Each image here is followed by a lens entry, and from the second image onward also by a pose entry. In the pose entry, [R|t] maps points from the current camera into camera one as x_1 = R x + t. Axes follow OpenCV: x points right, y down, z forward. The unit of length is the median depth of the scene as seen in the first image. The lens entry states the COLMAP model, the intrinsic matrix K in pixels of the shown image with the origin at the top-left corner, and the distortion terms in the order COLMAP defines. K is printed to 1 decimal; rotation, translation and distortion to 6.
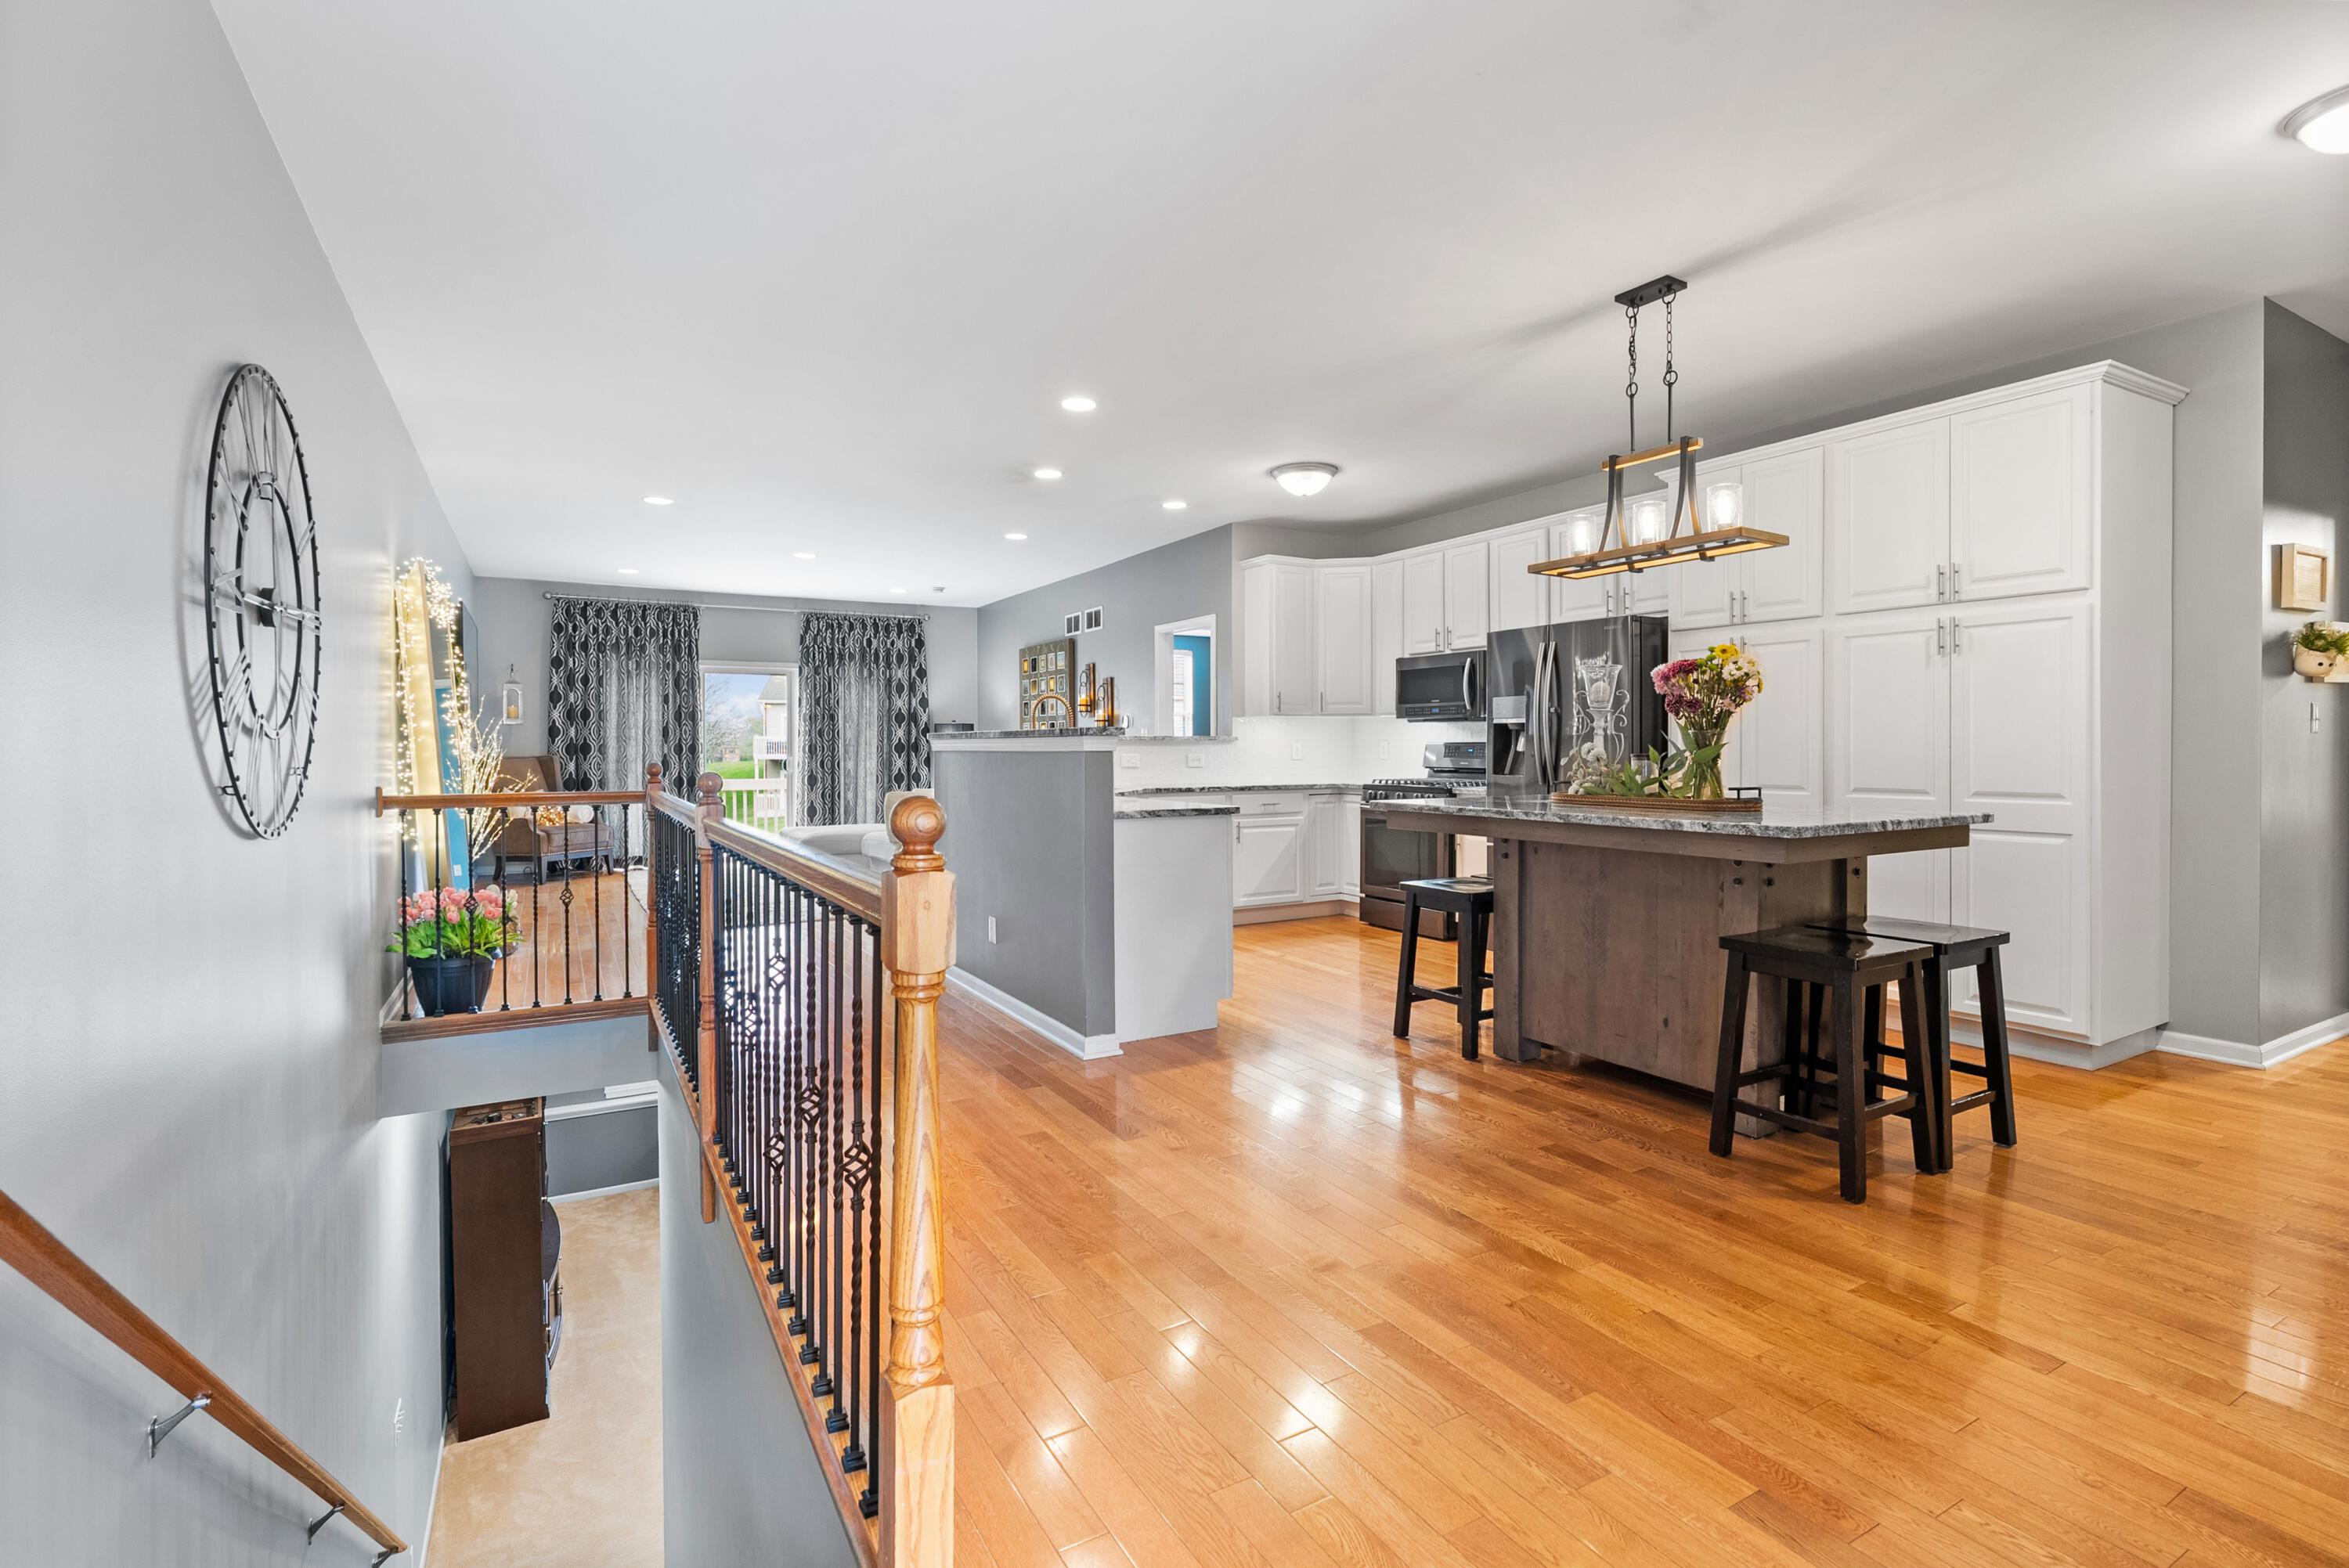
lens RADIAL K [[1090.0, 0, 1170.0], [0, 1090.0, 763.6], [0, 0, 1]] dist [-0.008458, 0.002803]
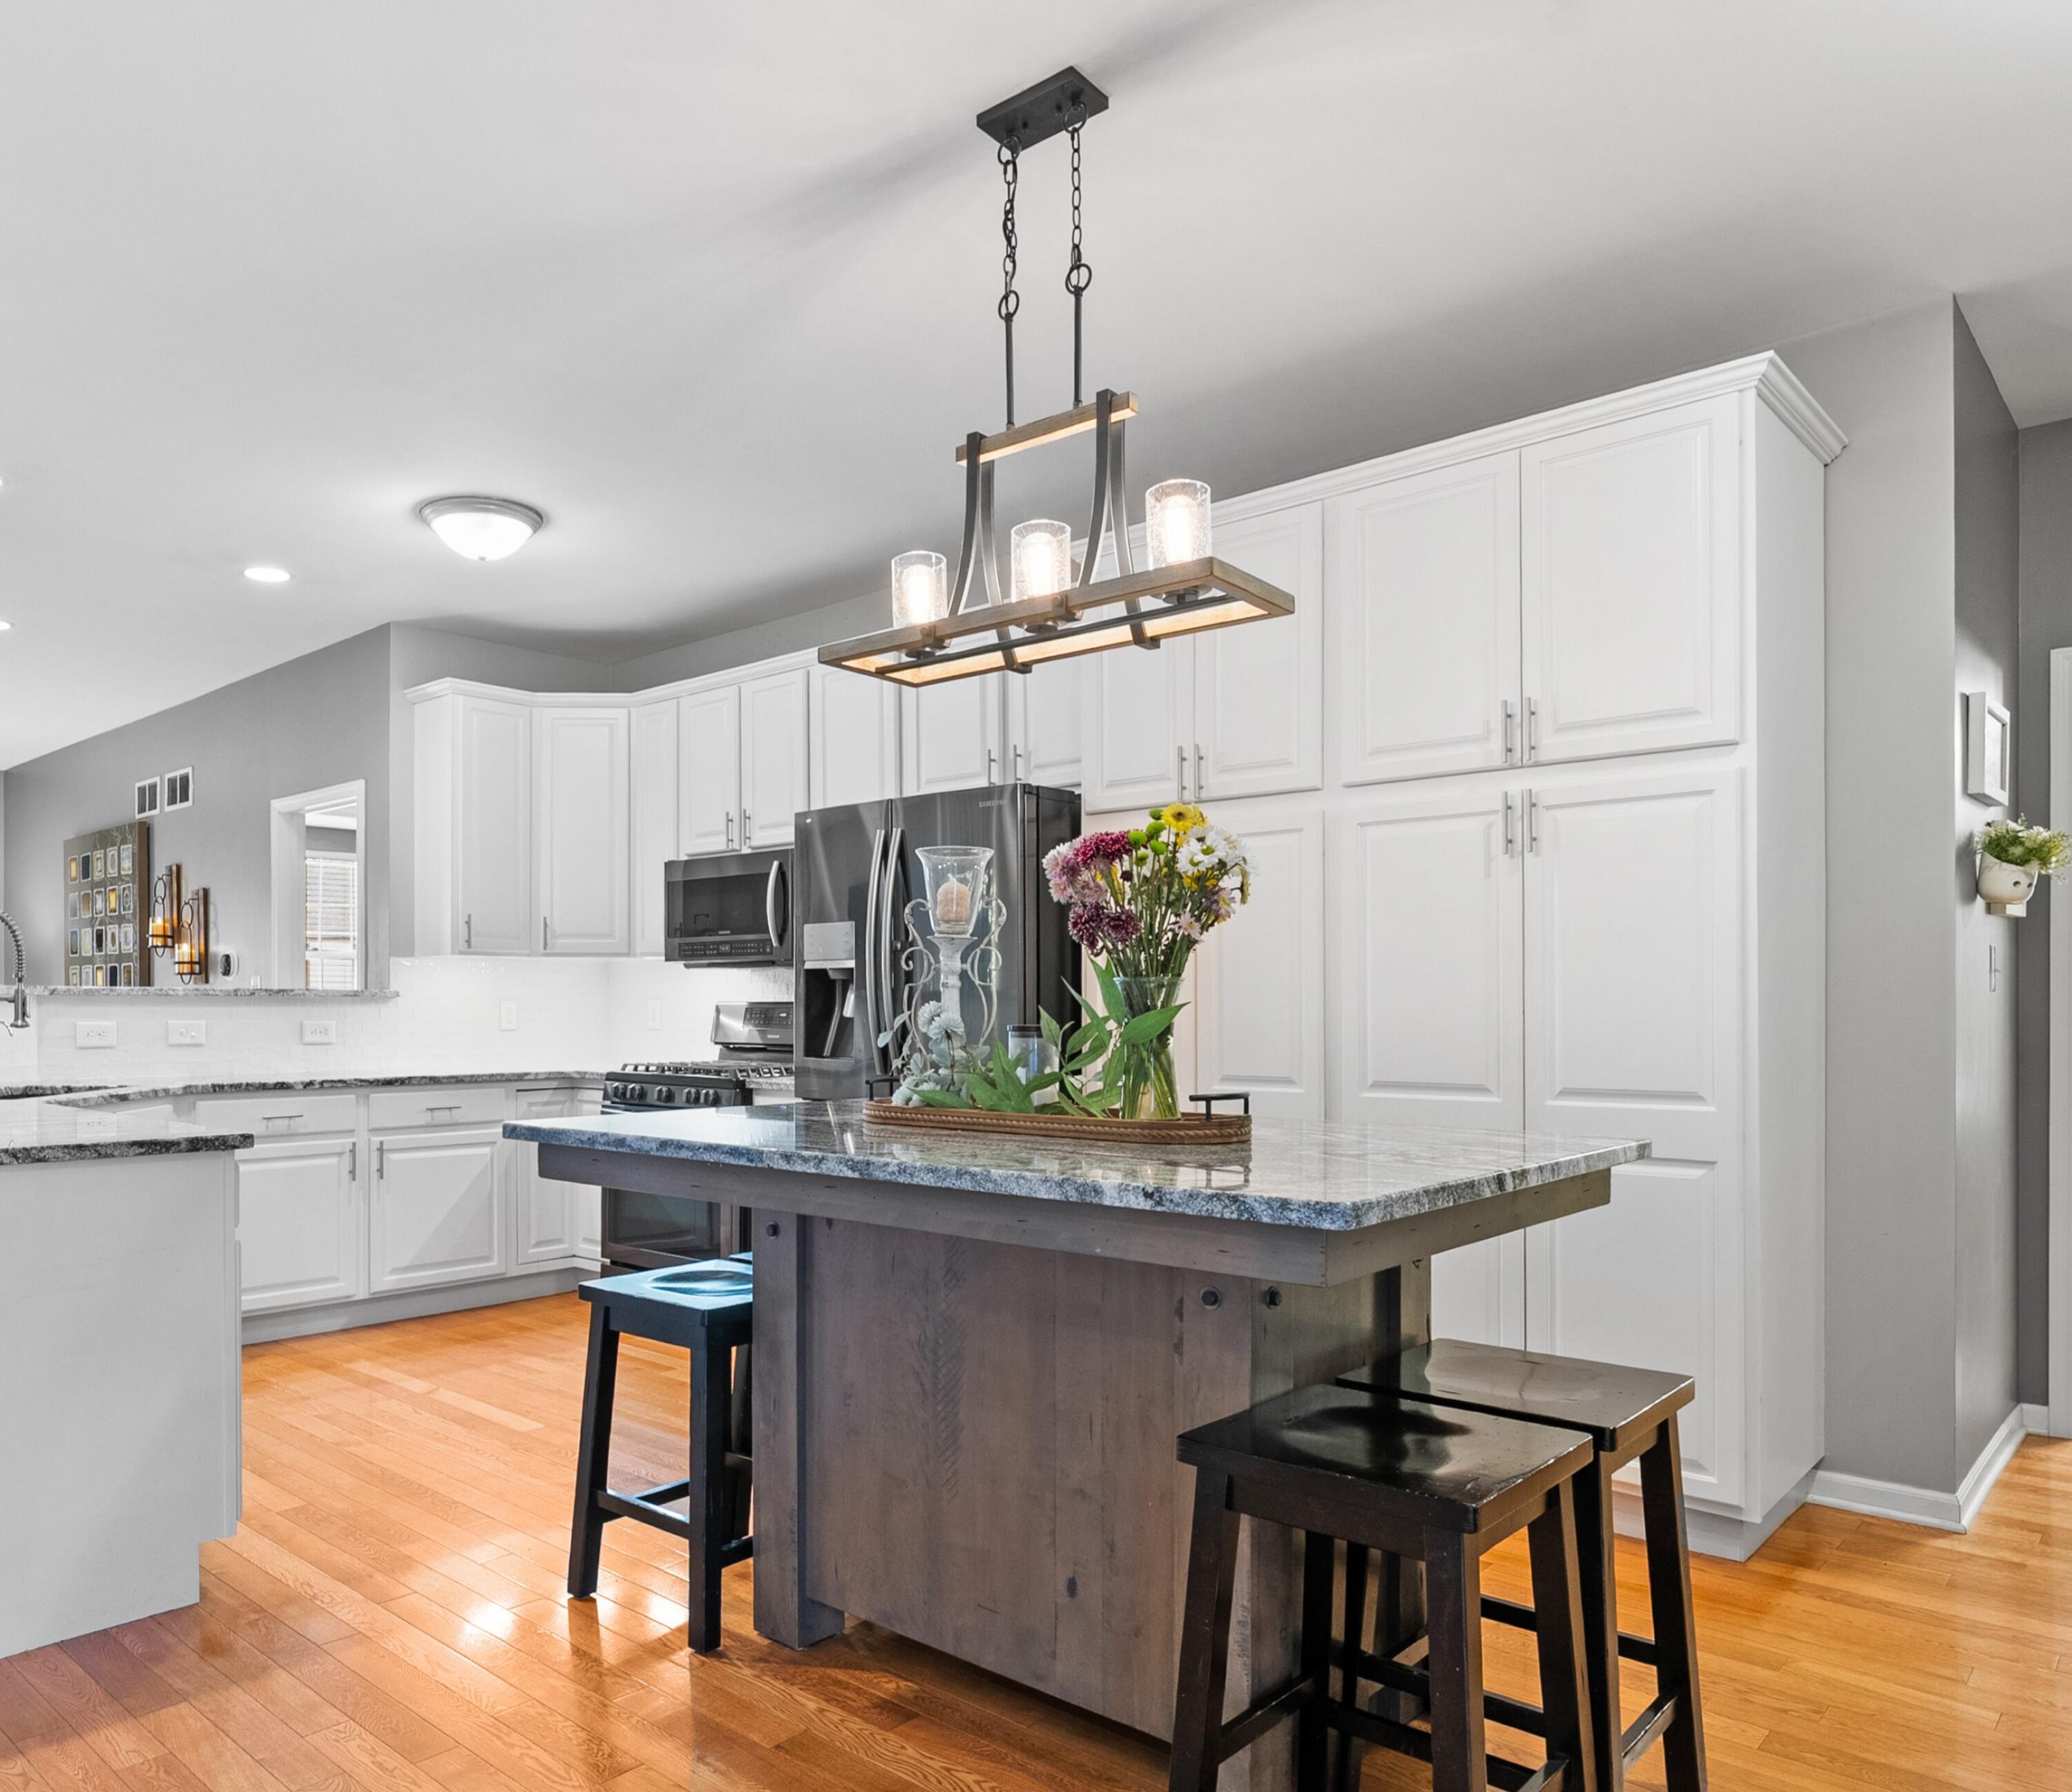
lens RADIAL K [[1471.2, 0, 850.4], [0, 1471.2, 1014.5], [0, 0, 1]] dist [-0.008312, 0.001509]
pose [[0.964185, 0.001681, 0.265225, 0.091728], [0.001210, 0.999942, -0.010736, -0.003421], [-0.265227, 0.010673, 0.964127, 0.193162]]
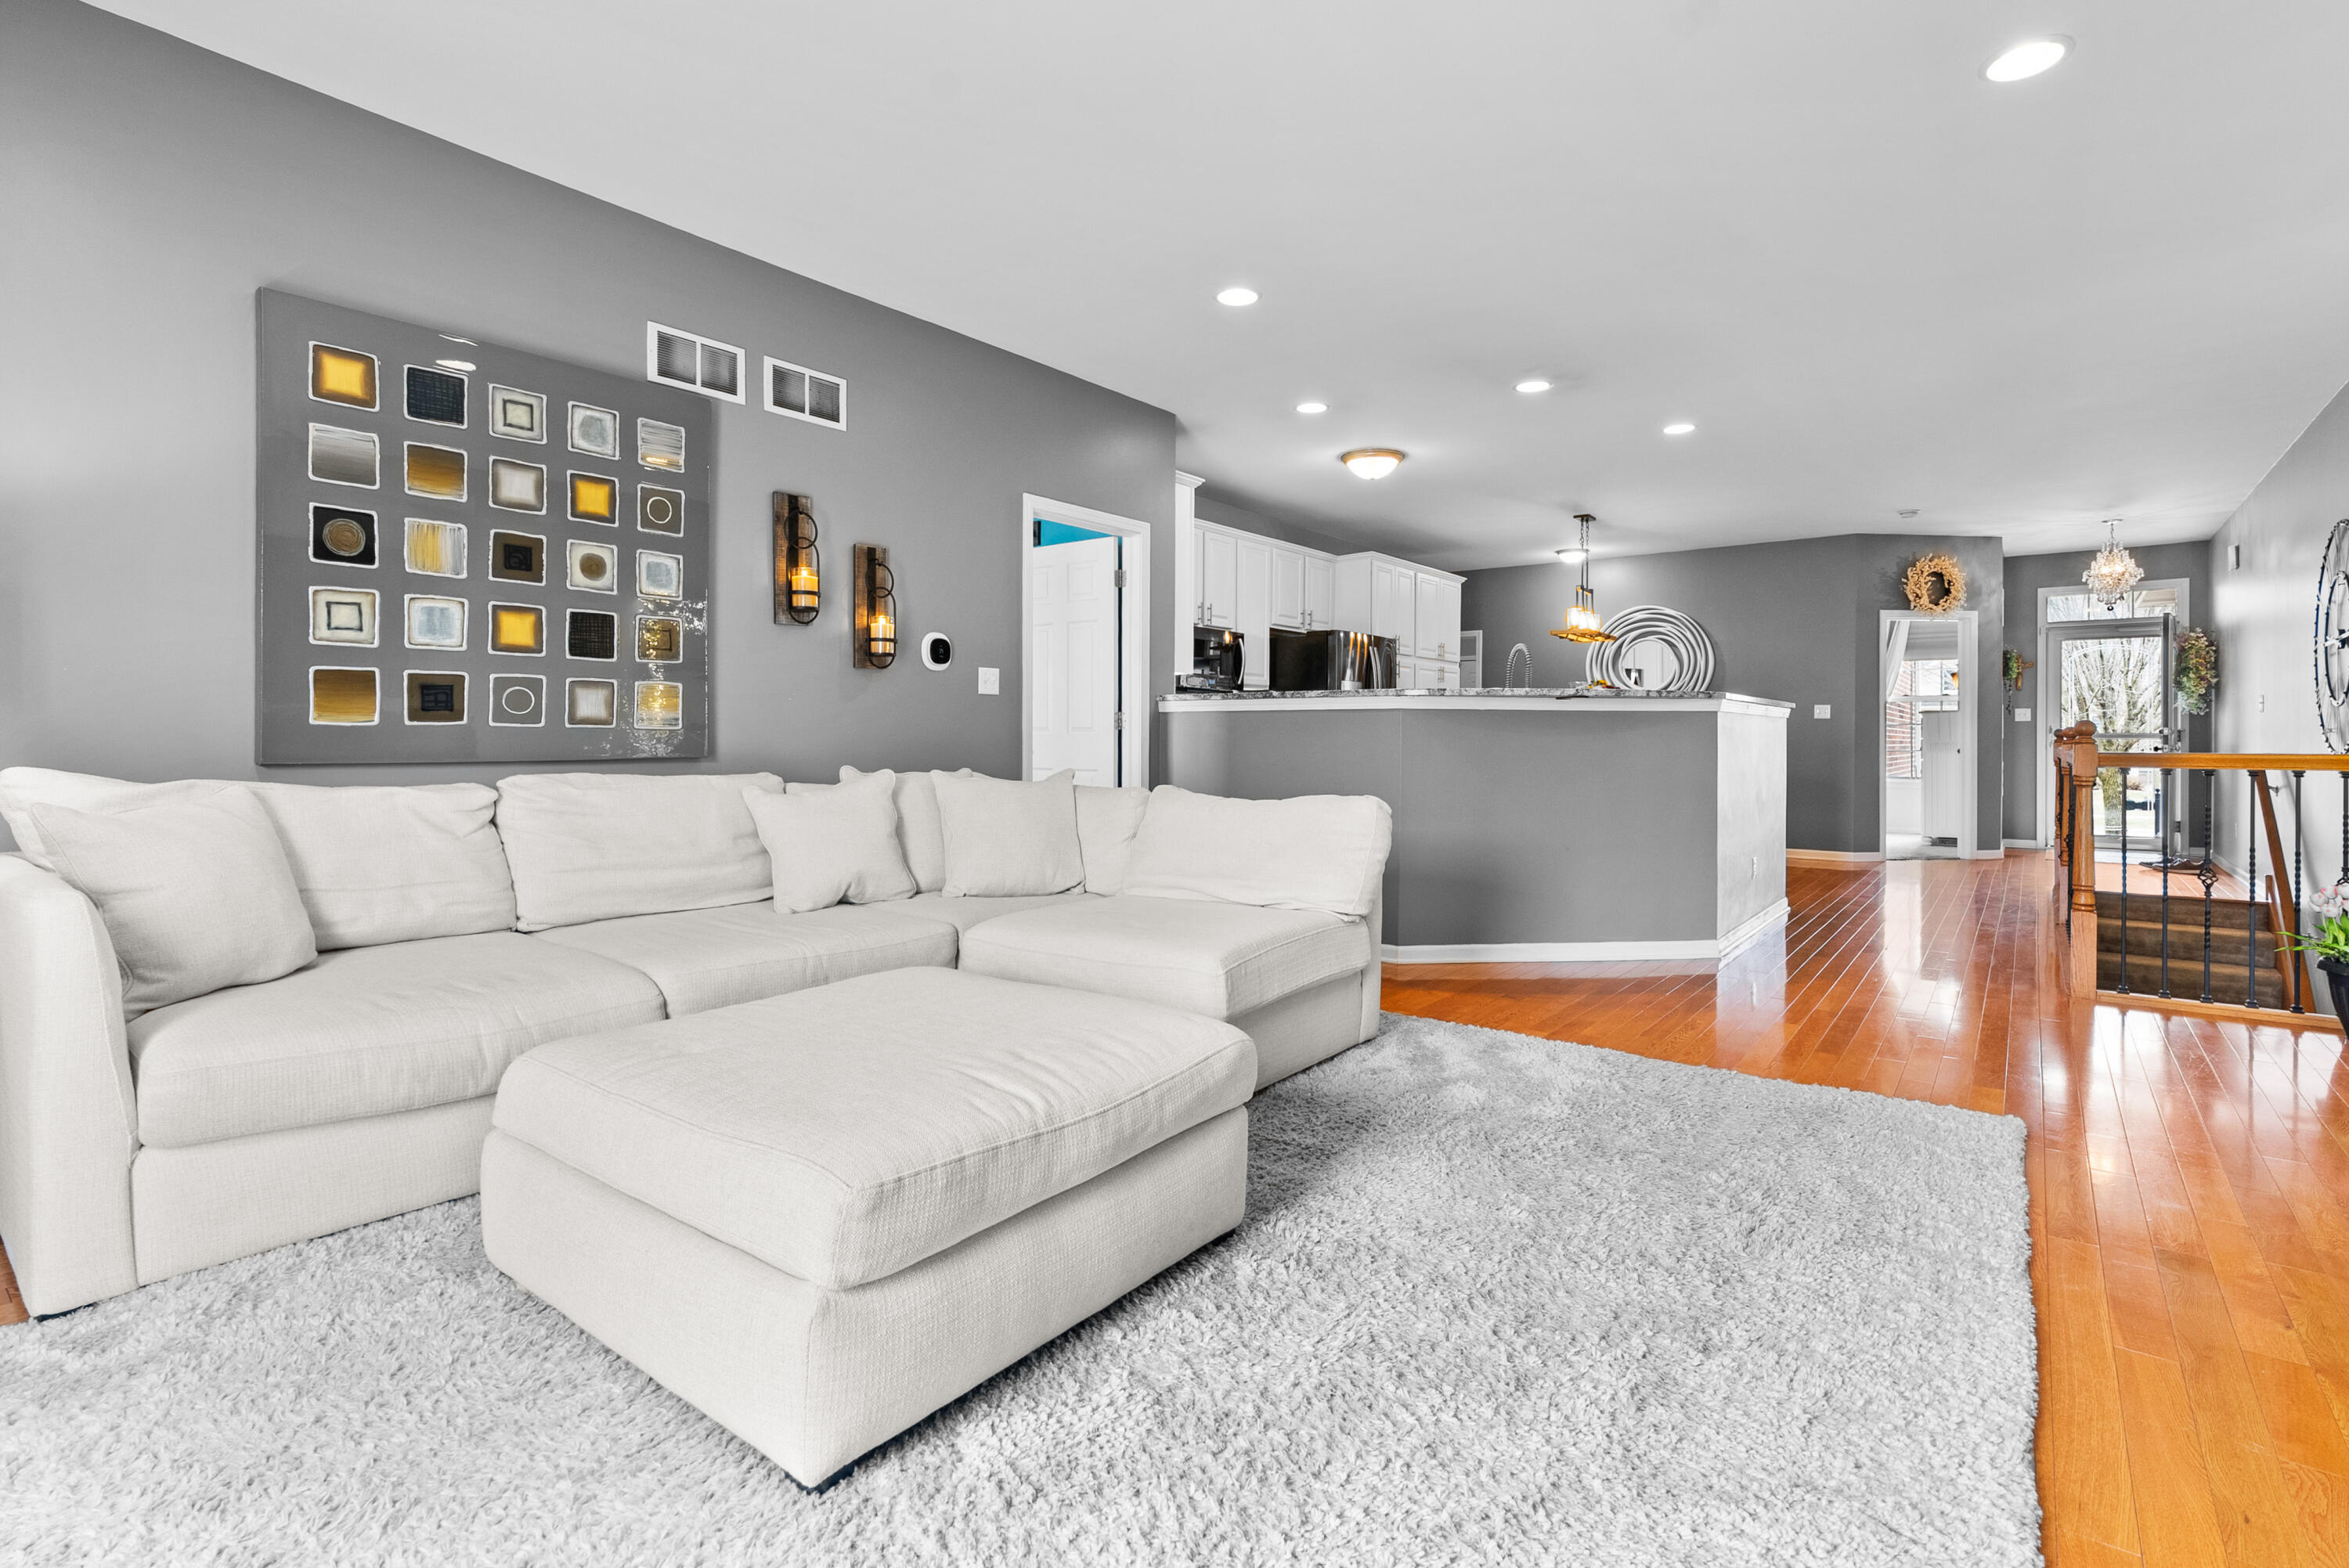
lens RADIAL K [[1090.0, 0, 1156.2], [0, 1090.0, 747.4], [0, 0, 1]] dist [-0.008458, 0.002803]
pose [[-0.368318, -0.002840, 0.929695, -0.680235], [0.013799, 0.999868, 0.008521, 0.003674], [-0.929597, 0.015967, -0.368231, 1.369643]]
